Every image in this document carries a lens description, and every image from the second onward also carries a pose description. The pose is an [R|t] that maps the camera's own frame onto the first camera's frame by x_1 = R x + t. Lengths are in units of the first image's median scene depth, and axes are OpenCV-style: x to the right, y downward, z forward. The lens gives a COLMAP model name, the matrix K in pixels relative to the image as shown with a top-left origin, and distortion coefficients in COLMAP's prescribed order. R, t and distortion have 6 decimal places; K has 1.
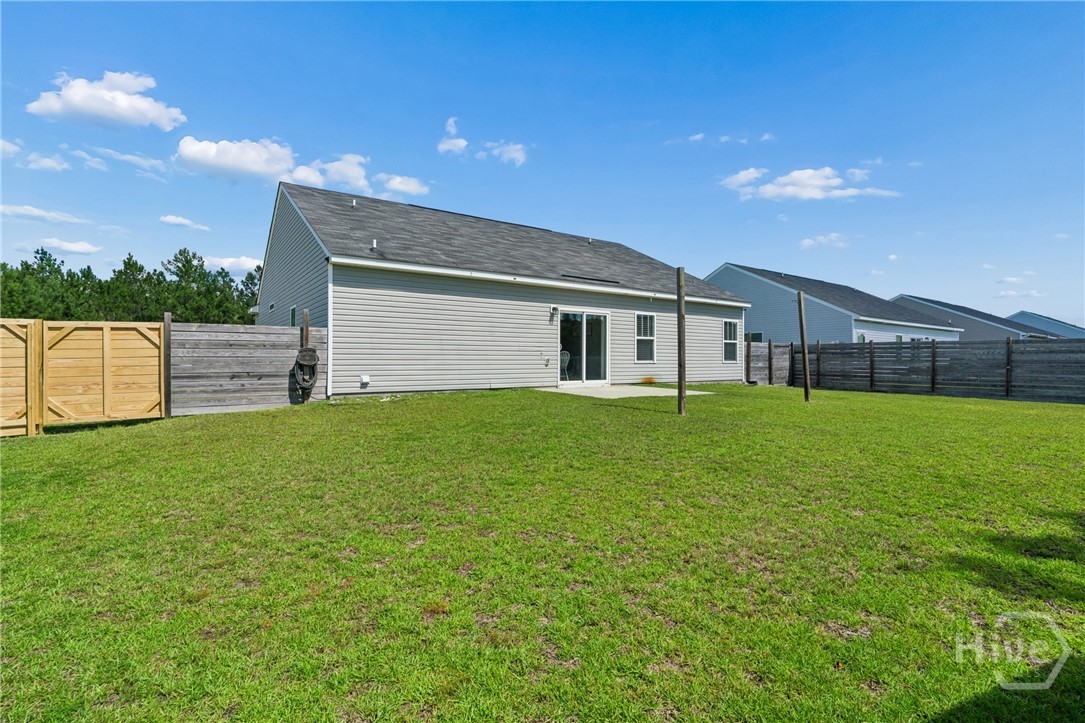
lens RADIAL K [[503.7, 0, 545.2], [0, 503.7, 356.1], [0, 0, 1]] dist [-0.014017, 0.000734]
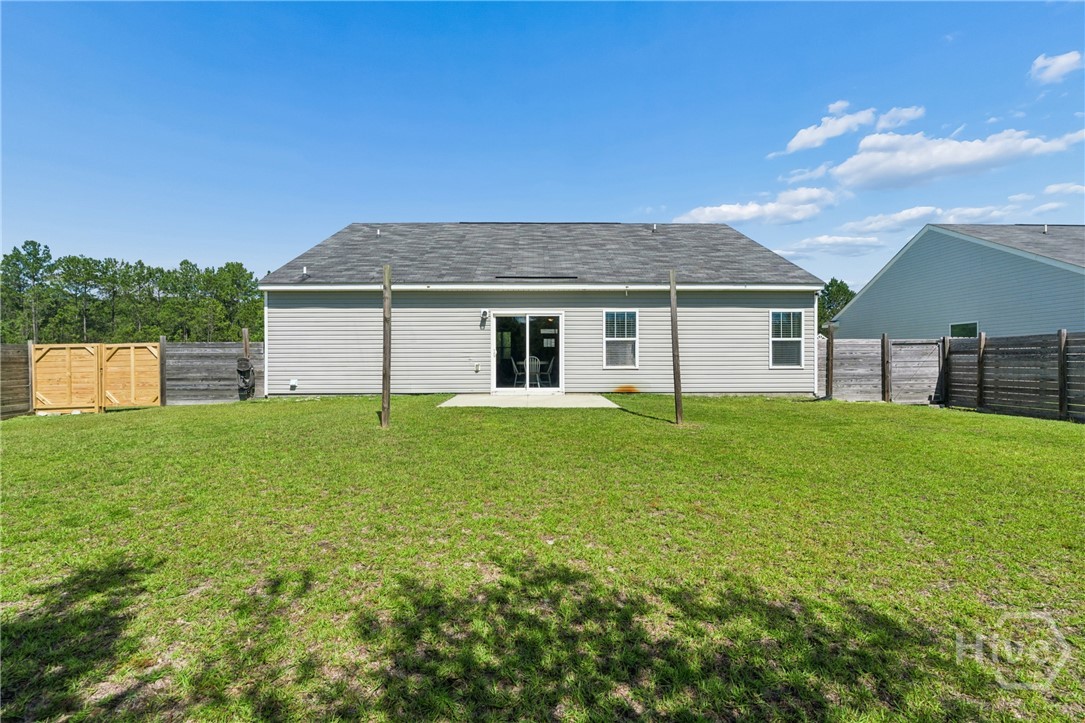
lens RADIAL K [[503.7, 0, 539.2], [0, 503.7, 363.1], [0, 0, 1]] dist [-0.014017, 0.000734]
pose [[0.826773, -0.006506, -0.562498, 0.604434], [0.009014, 0.999958, 0.001683, 0.001282], [0.562464, -0.006462, 0.826797, 0.240374]]
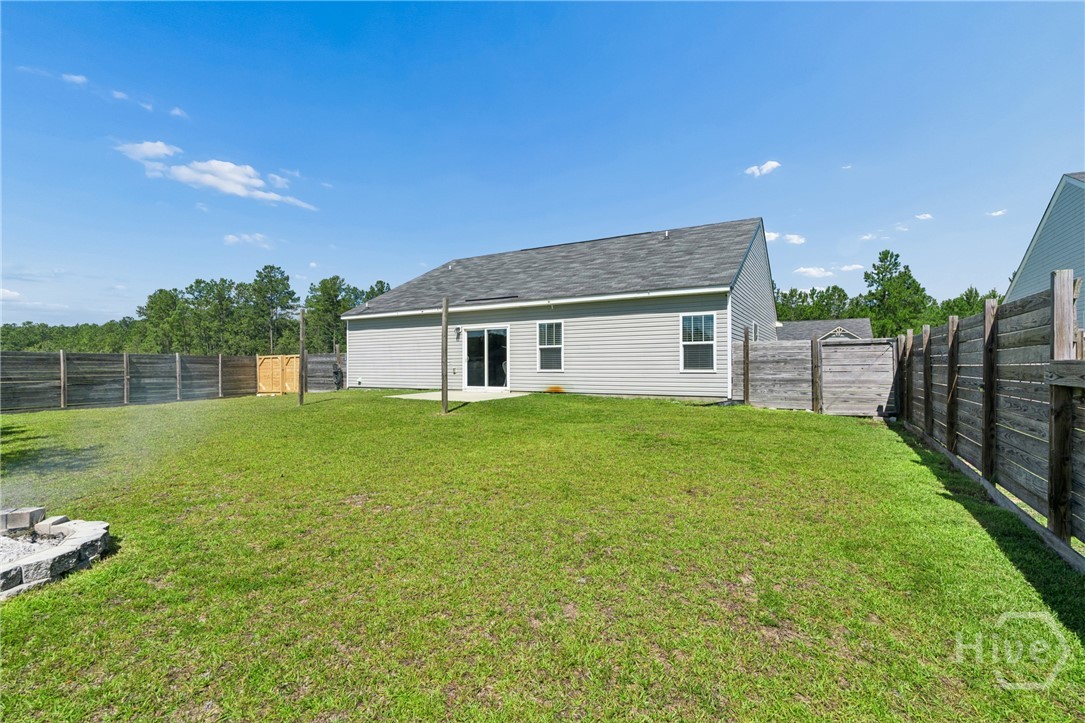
lens RADIAL K [[503.7, 0, 543.4], [0, 503.7, 363.3], [0, 0, 1]] dist [-0.014017, 0.000734]
pose [[0.416127, -0.011899, -0.909229, 1.173921], [0.008475, 0.999922, -0.009208, 0.006327], [0.909267, -0.003874, 0.416195, 0.621005]]
